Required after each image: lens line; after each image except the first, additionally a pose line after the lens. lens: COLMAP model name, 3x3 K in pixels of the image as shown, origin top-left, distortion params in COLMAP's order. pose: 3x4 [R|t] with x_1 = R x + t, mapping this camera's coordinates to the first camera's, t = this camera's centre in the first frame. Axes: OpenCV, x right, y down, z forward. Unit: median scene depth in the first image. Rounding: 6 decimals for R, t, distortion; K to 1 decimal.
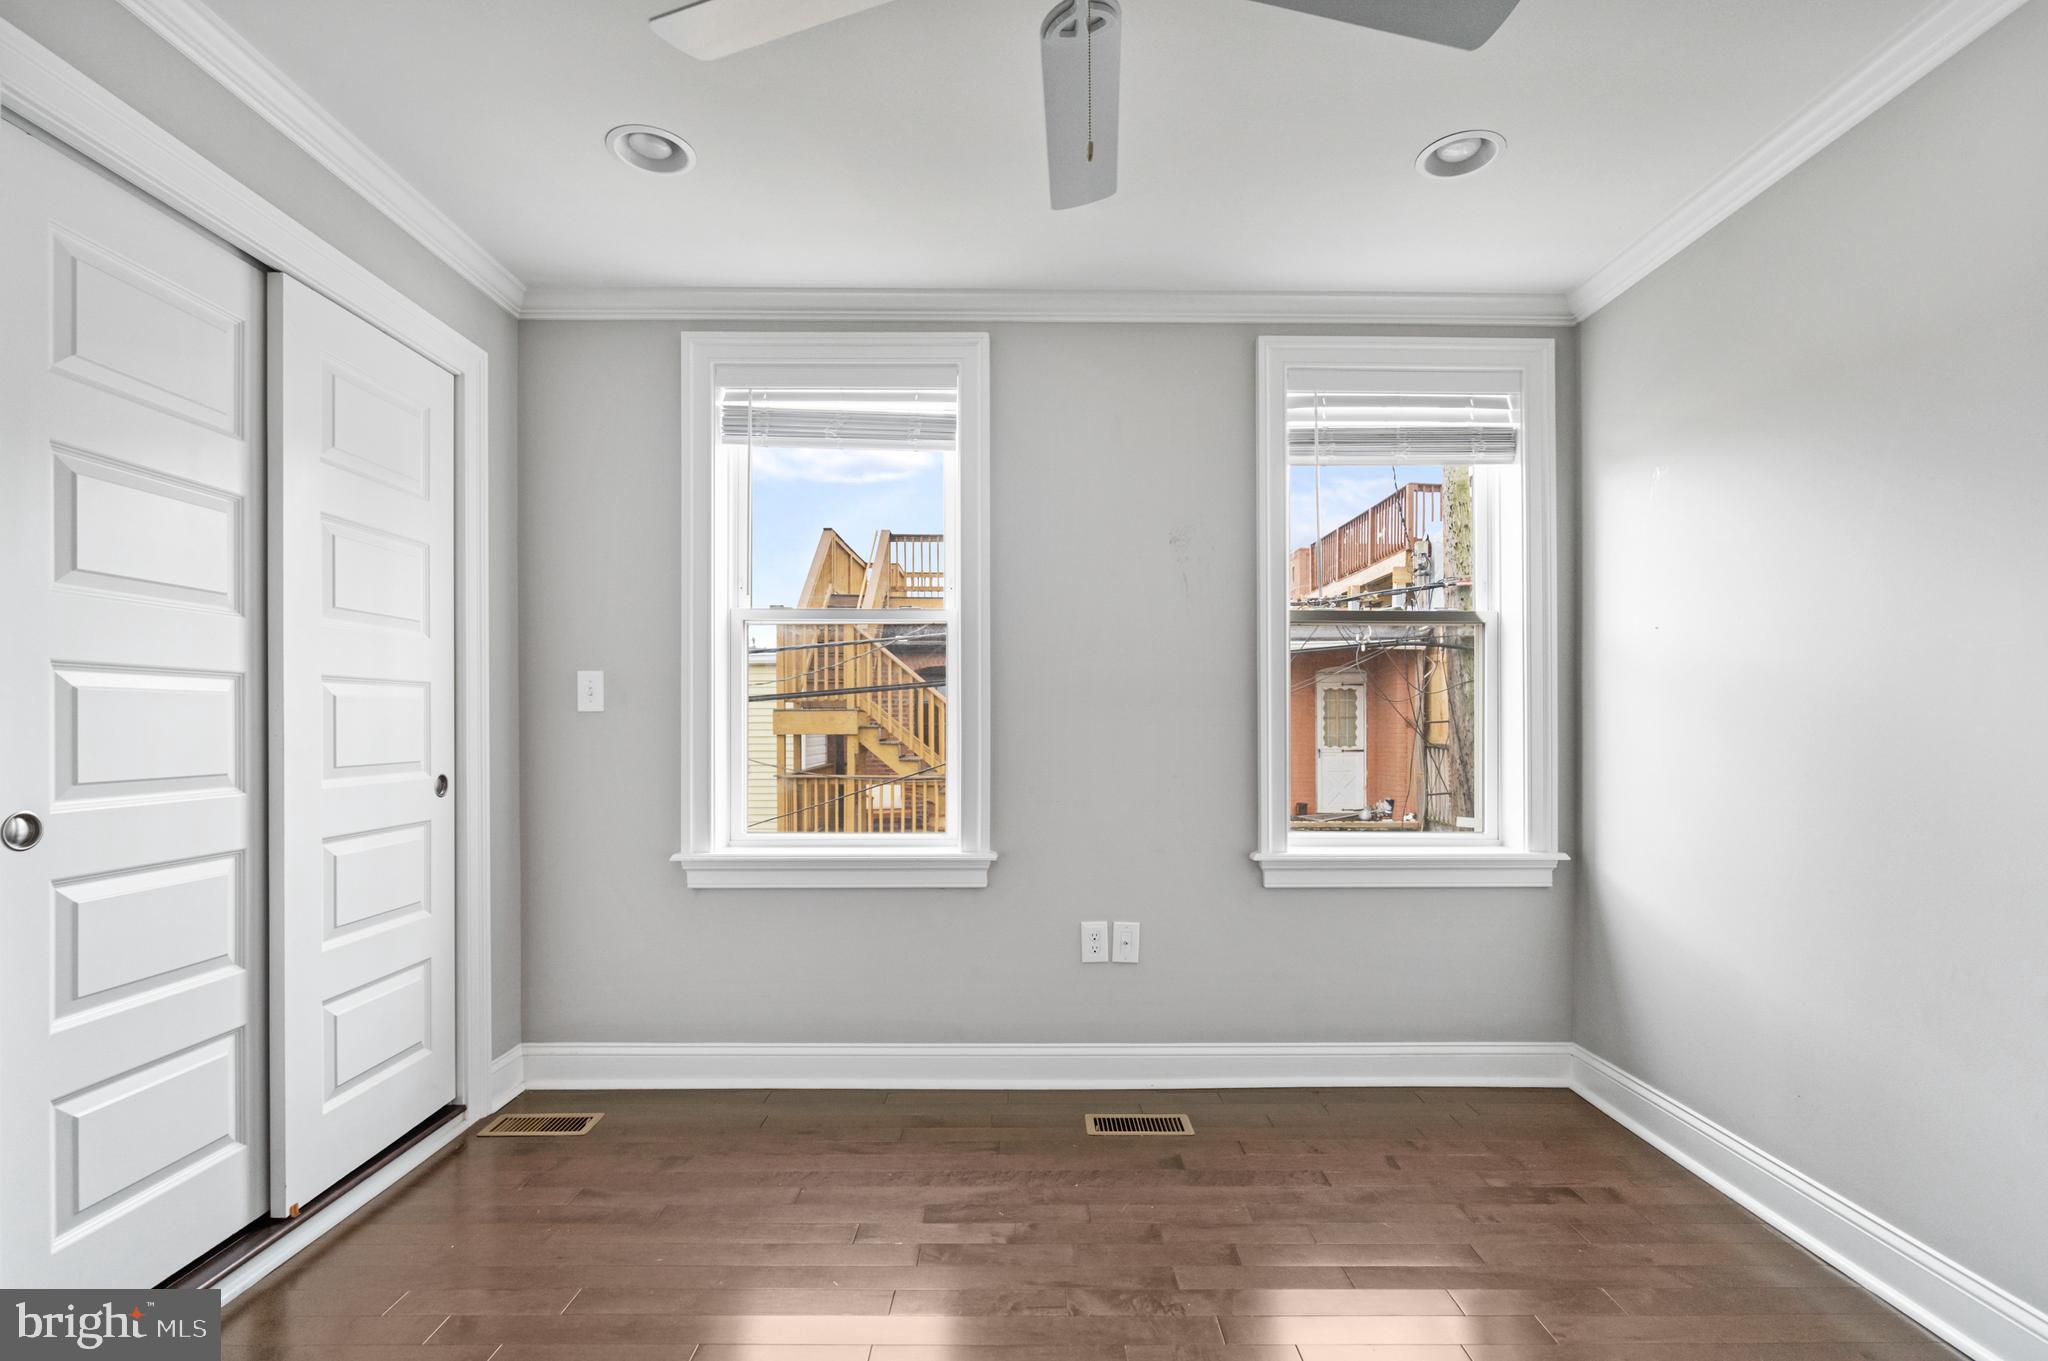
lens RADIAL K [[953.9, 0, 1014.4], [0, 953.9, 729.3], [0, 0, 1]] dist [-0.008914, 0.001023]
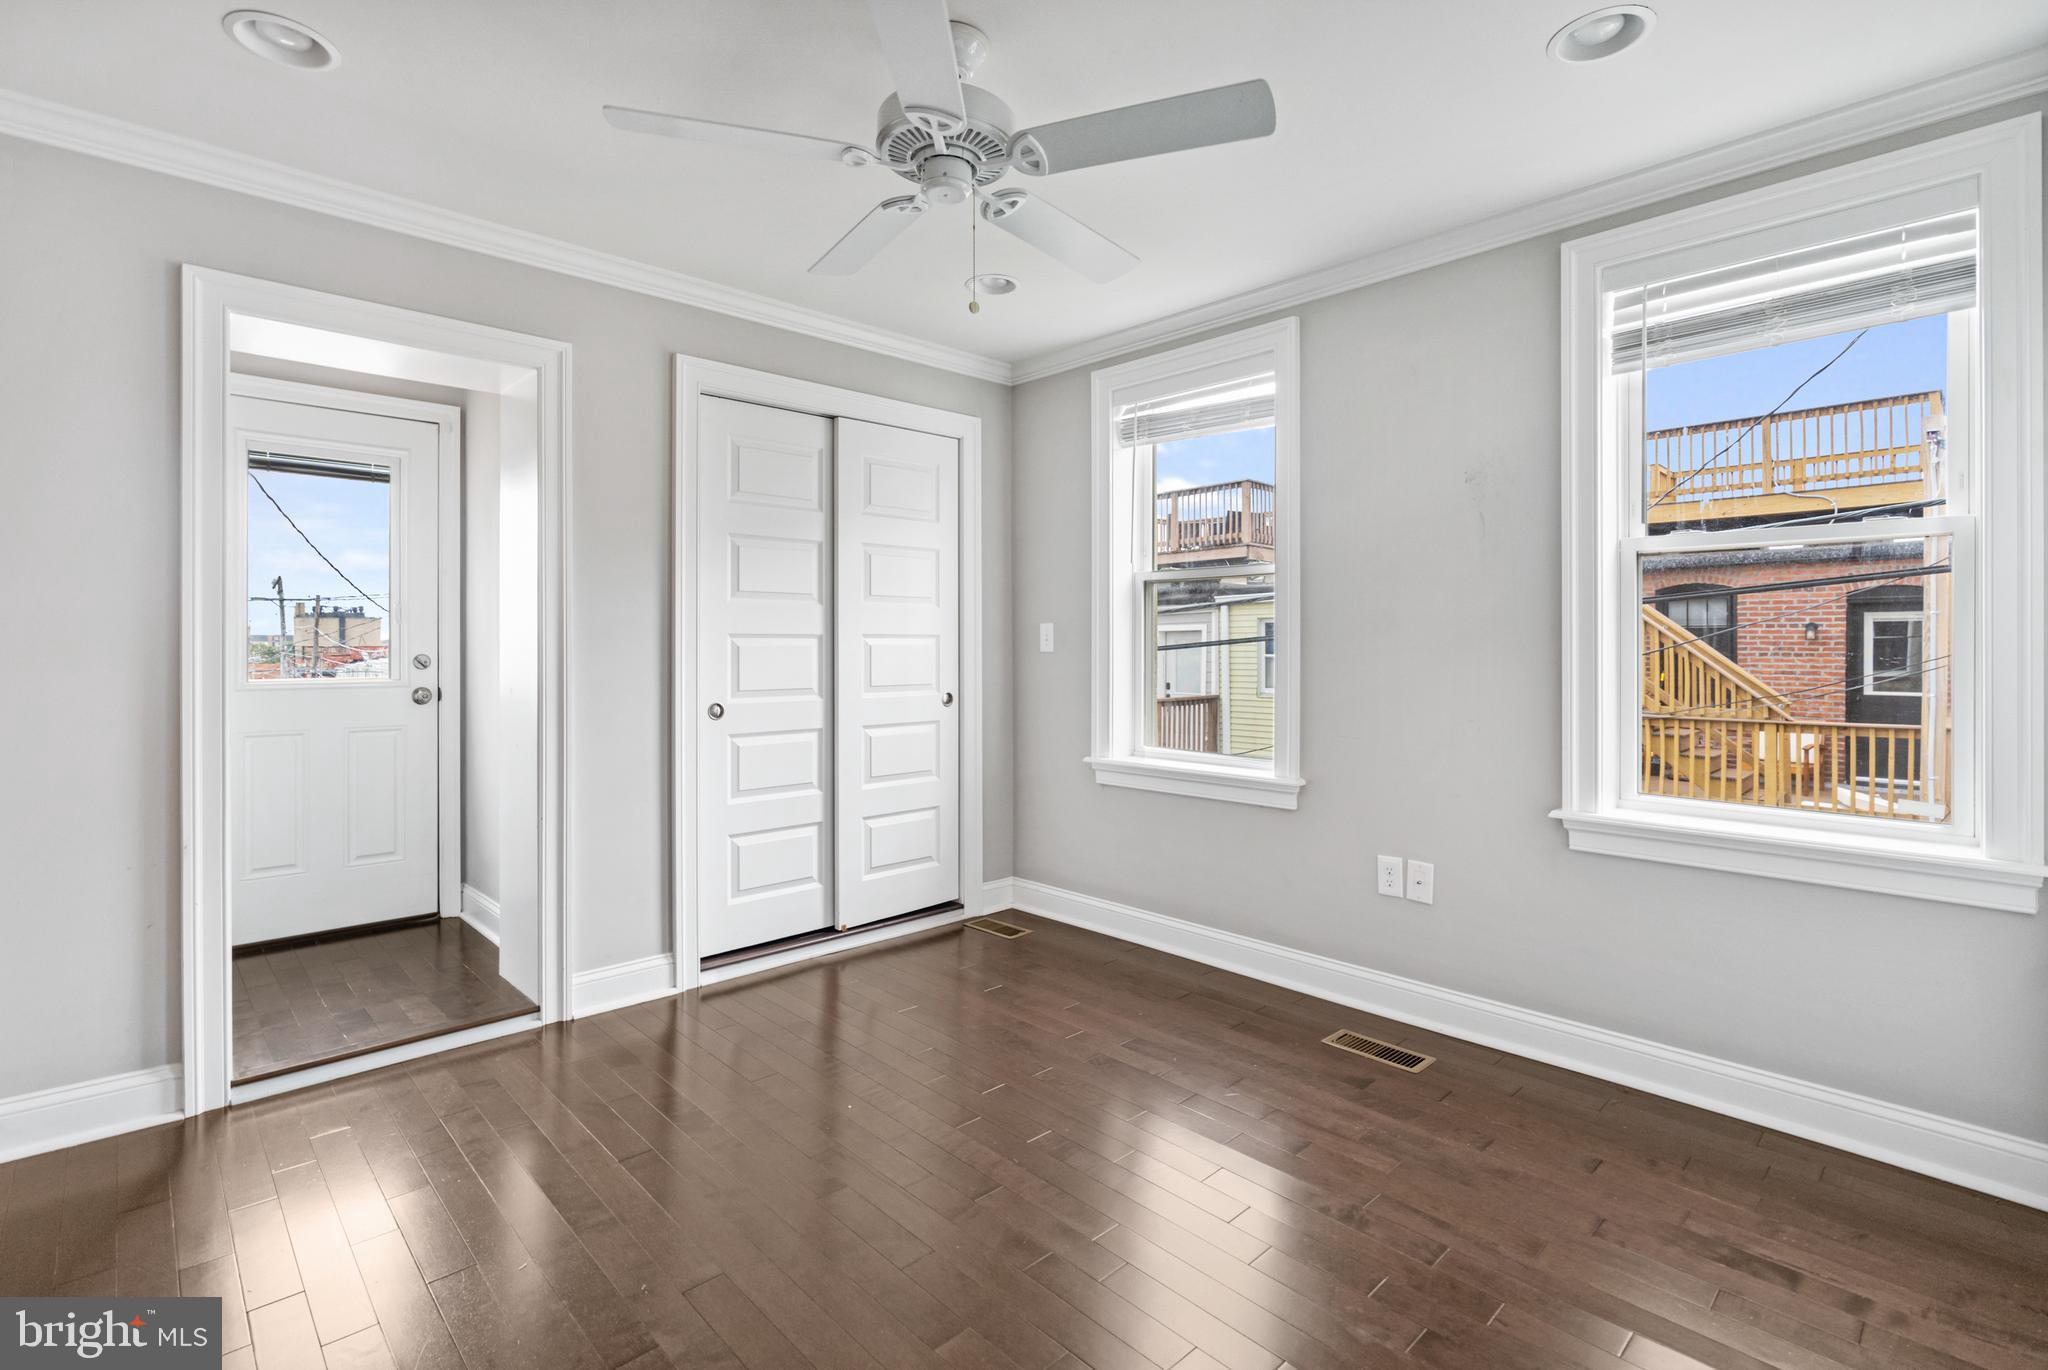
lens RADIAL K [[964.4, 0, 1019.8], [0, 964.4, 653.9], [0, 0, 1]] dist [0.000475, 0.000621]
pose [[0.679497, 0.006181, -0.733653, 0.586818], [-0.004902, 0.999980, 0.003884, -0.021117], [0.733662, 0.000957, 0.679514, -0.009068]]
